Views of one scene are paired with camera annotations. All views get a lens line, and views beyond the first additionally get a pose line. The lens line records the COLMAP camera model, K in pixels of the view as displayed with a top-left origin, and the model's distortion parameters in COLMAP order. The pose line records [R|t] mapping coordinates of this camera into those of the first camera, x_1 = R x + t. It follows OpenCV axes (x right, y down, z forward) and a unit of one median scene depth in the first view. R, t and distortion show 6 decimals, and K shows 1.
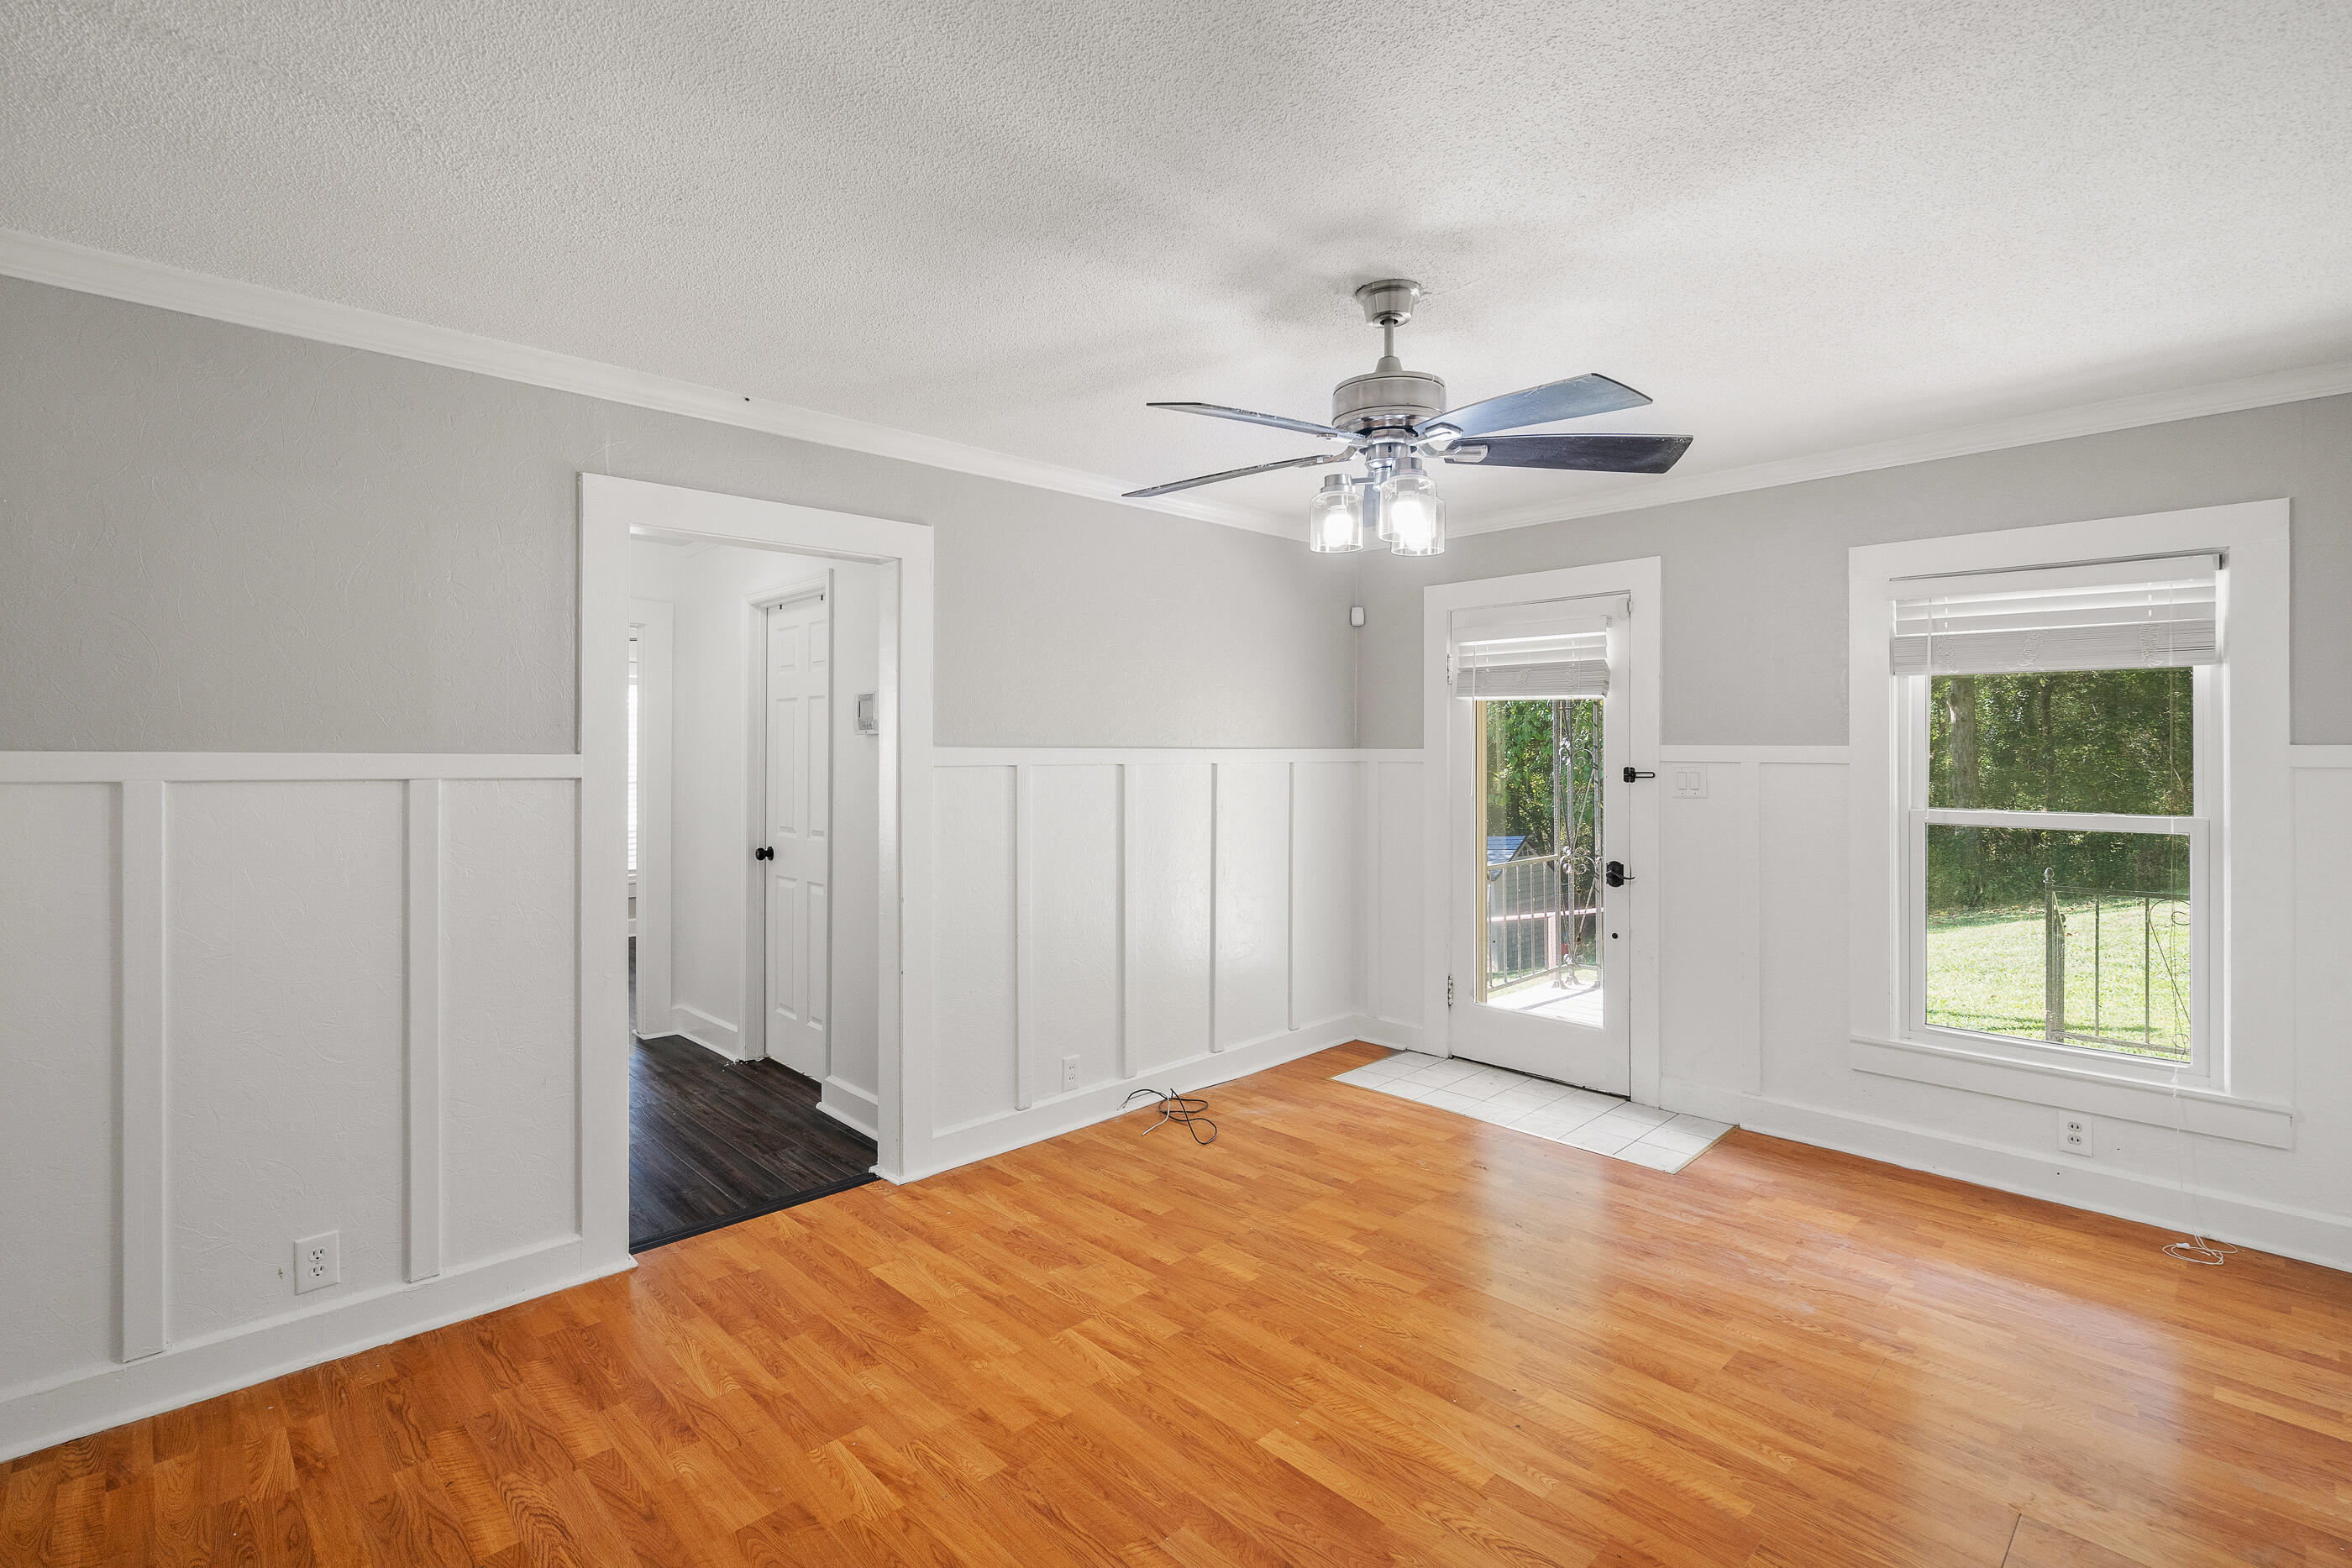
lens RADIAL K [[1071.1, 0, 1174.0], [0, 1071.1, 744.6], [0, 0, 1]] dist [-0.006346, 0.000603]
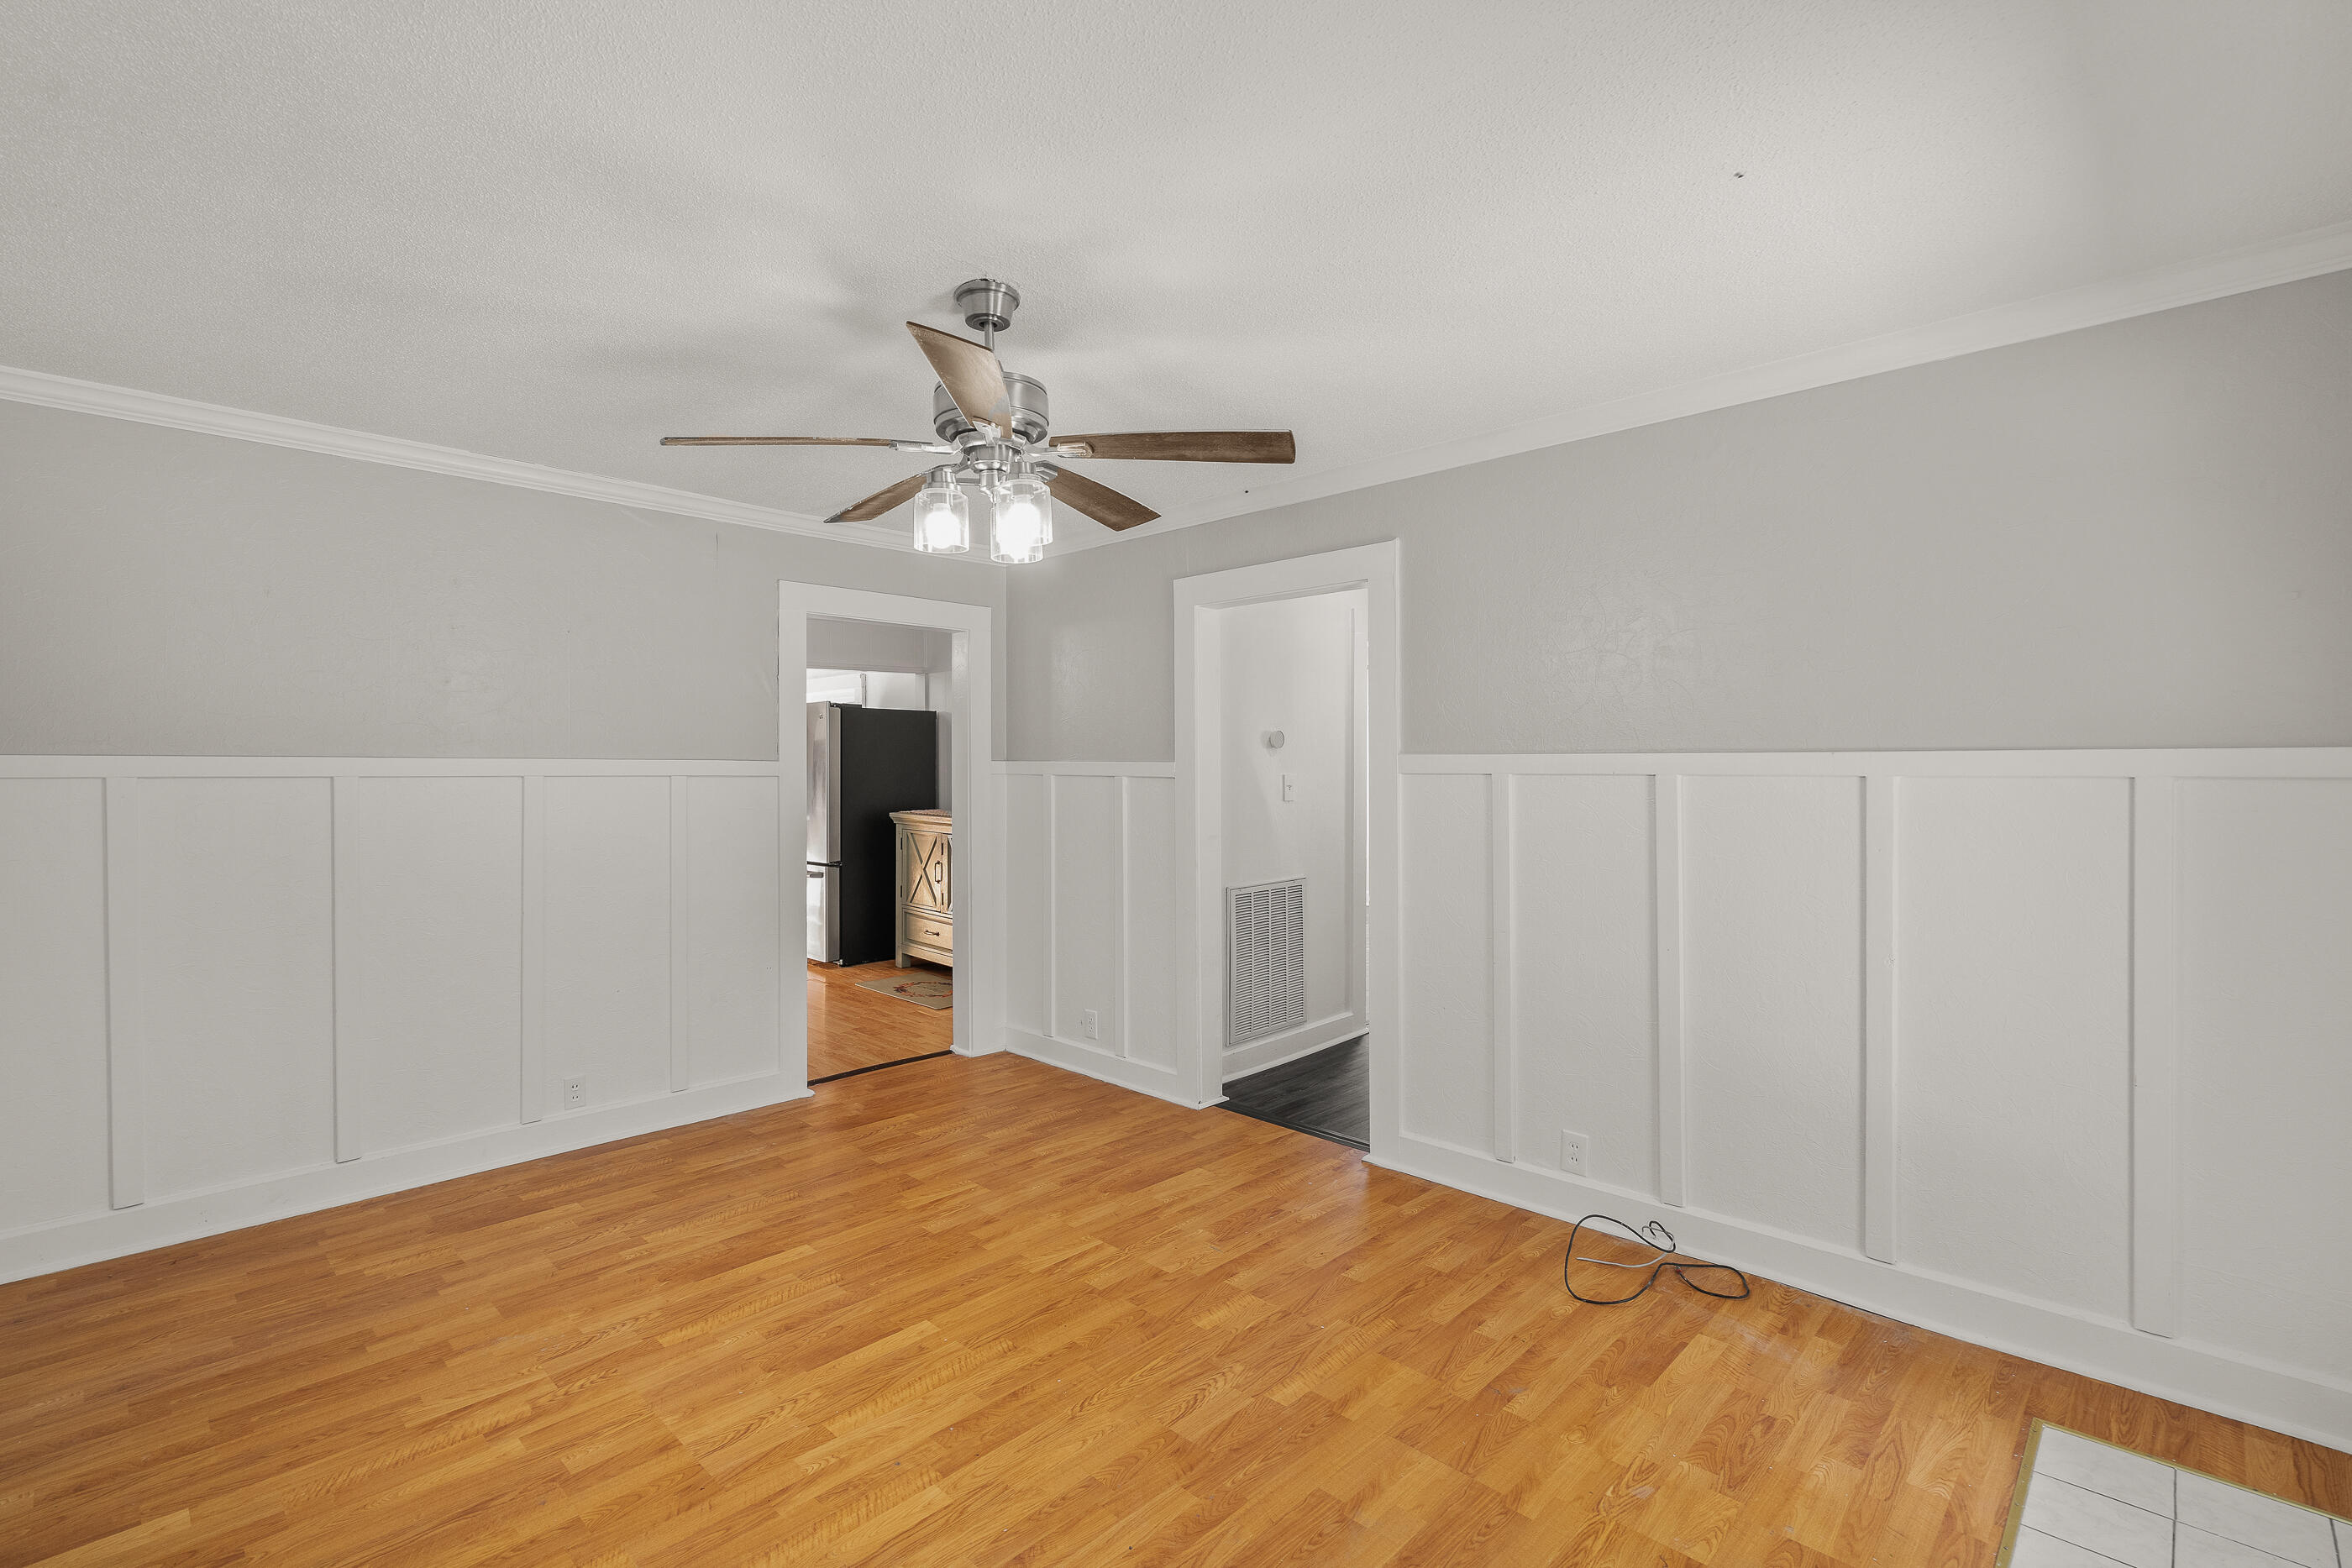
lens RADIAL K [[1074.1, 0, 1168.4], [0, 1074.1, 774.3], [0, 0, 1]] dist [0.000142, -0.000463]
pose [[0.028249, 0.010360, -0.999547, 0.924147], [0.010262, 0.999891, 0.010653, 0.009955], [0.999548, -0.010558, 0.028140, 0.879332]]
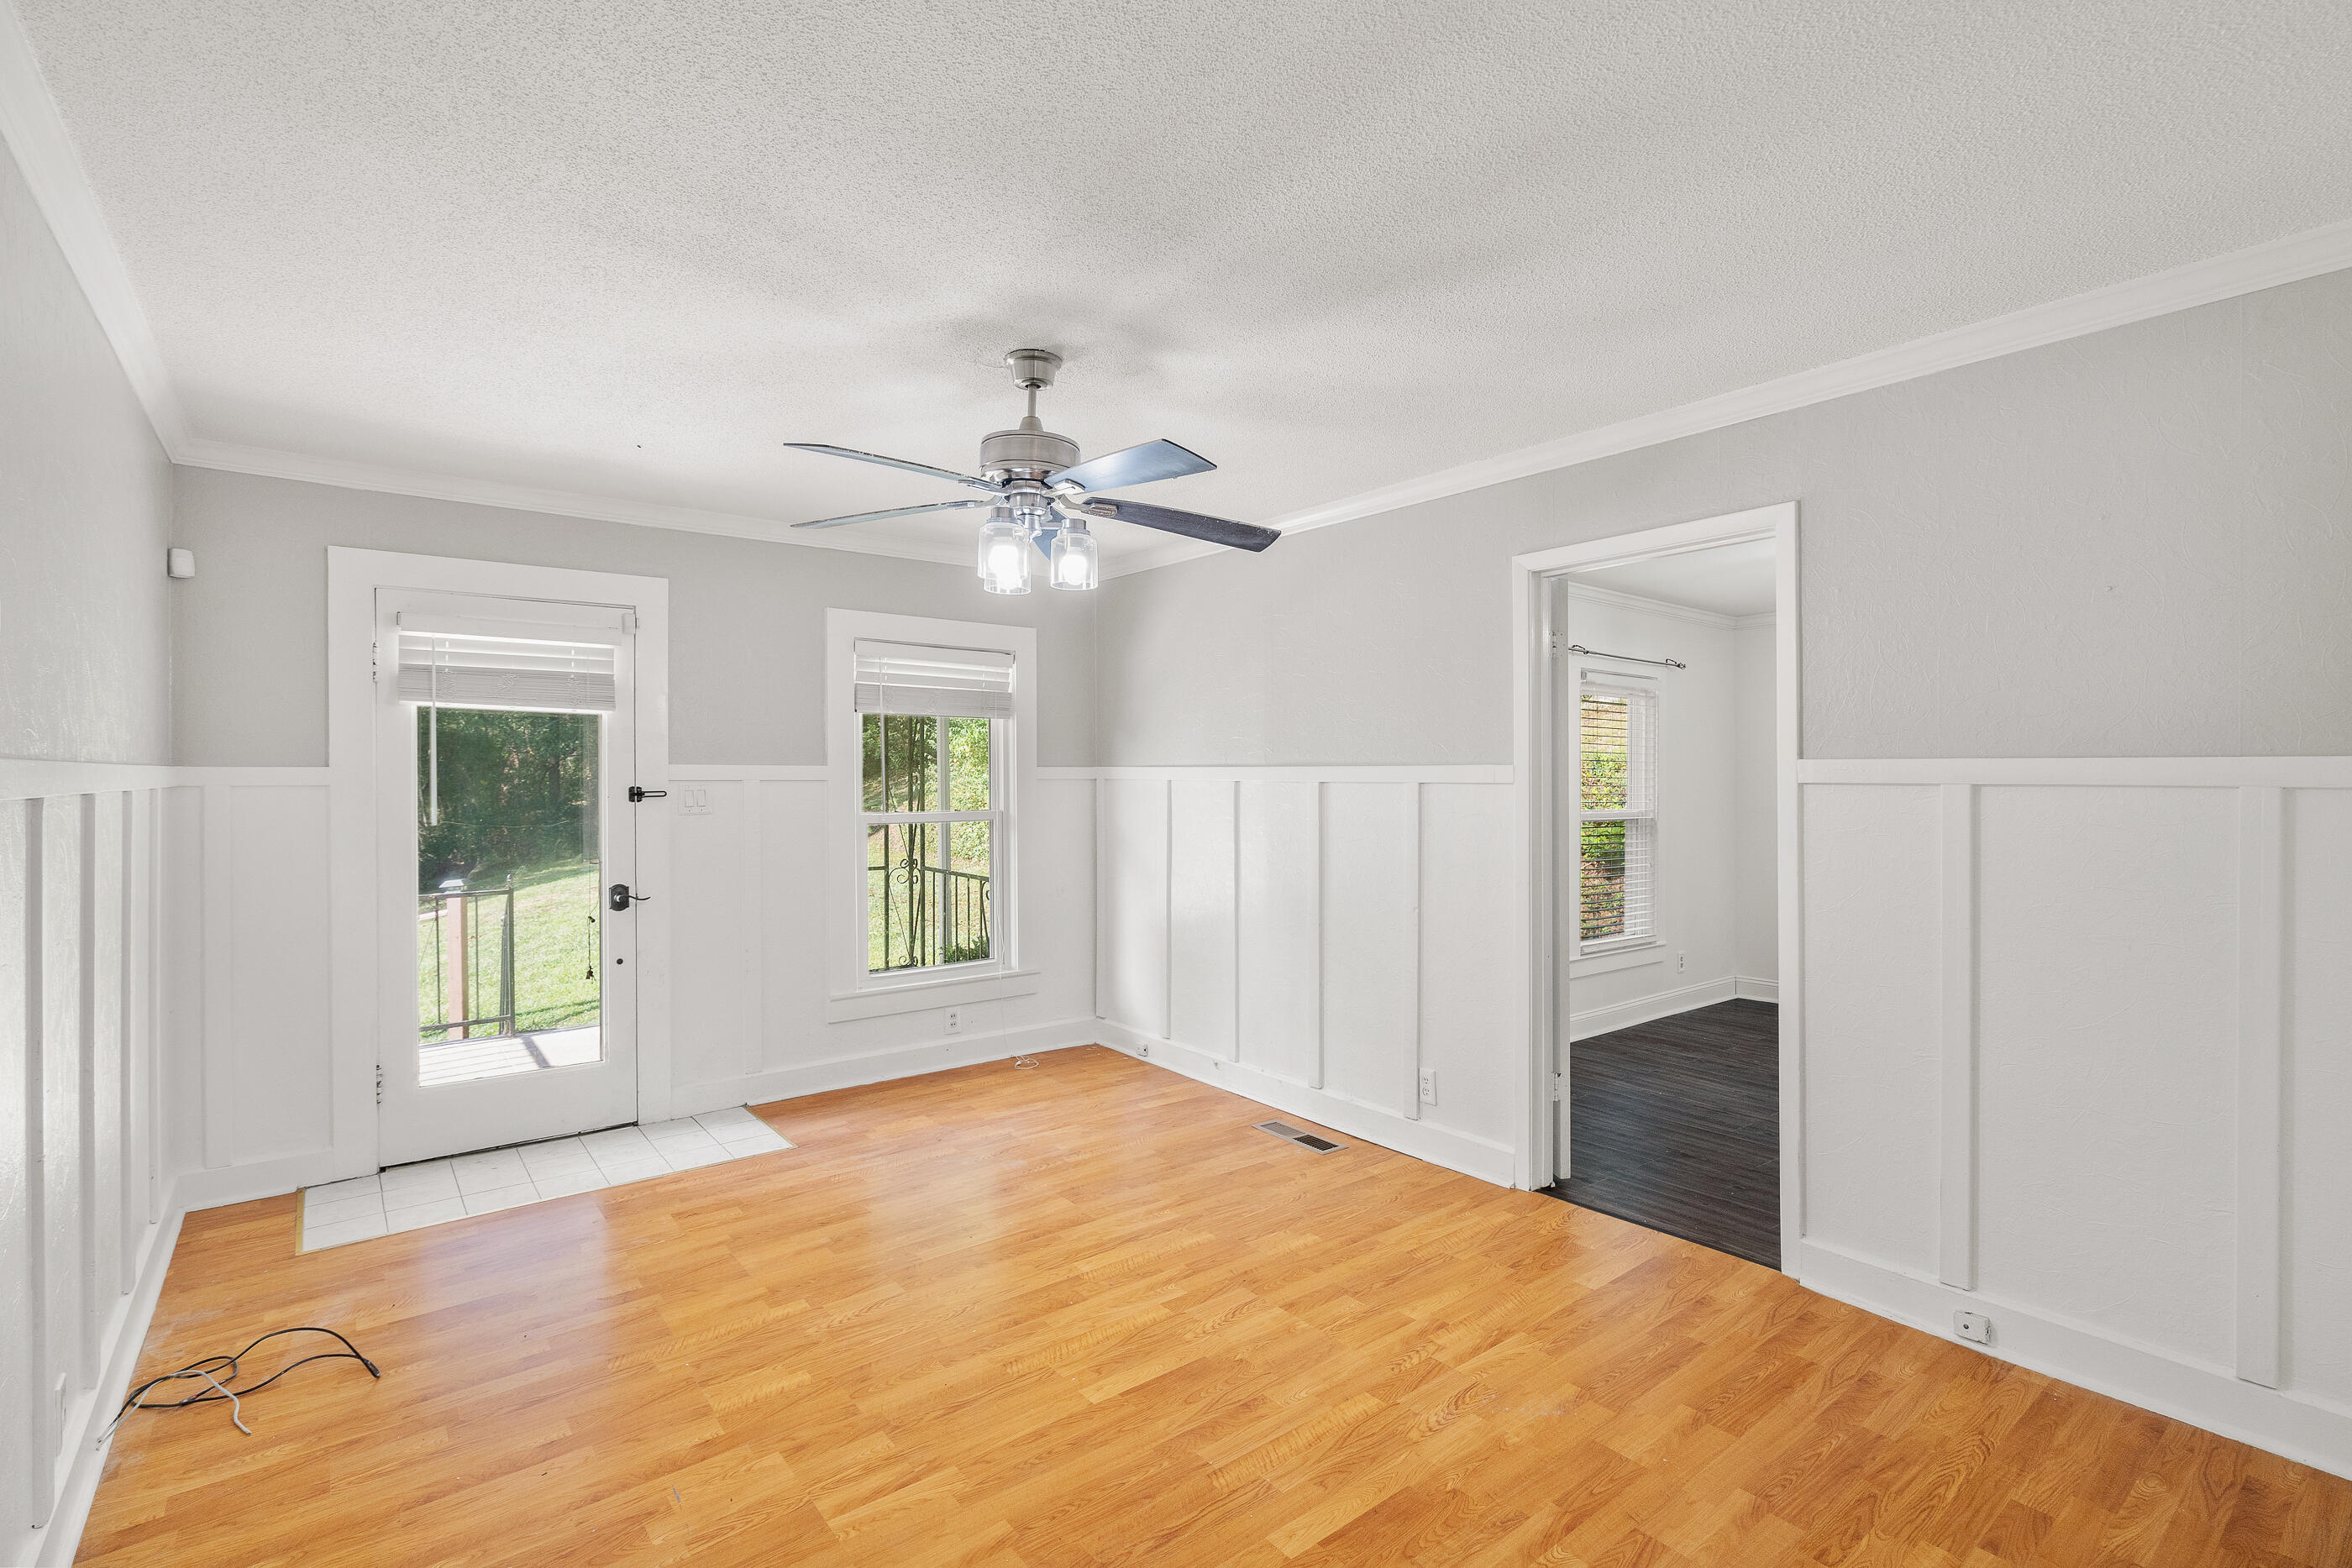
lens RADIAL K [[1074.1, 0, 1168.4], [0, 1074.1, 774.3], [0, 0, 1]] dist [0.000142, -0.000463]
pose [[0.106223, -0.002495, 0.994339, -0.703430], [-0.004809, 0.999984, 0.003023, 0.006347], [-0.994331, -0.005103, 0.106209, 0.571152]]
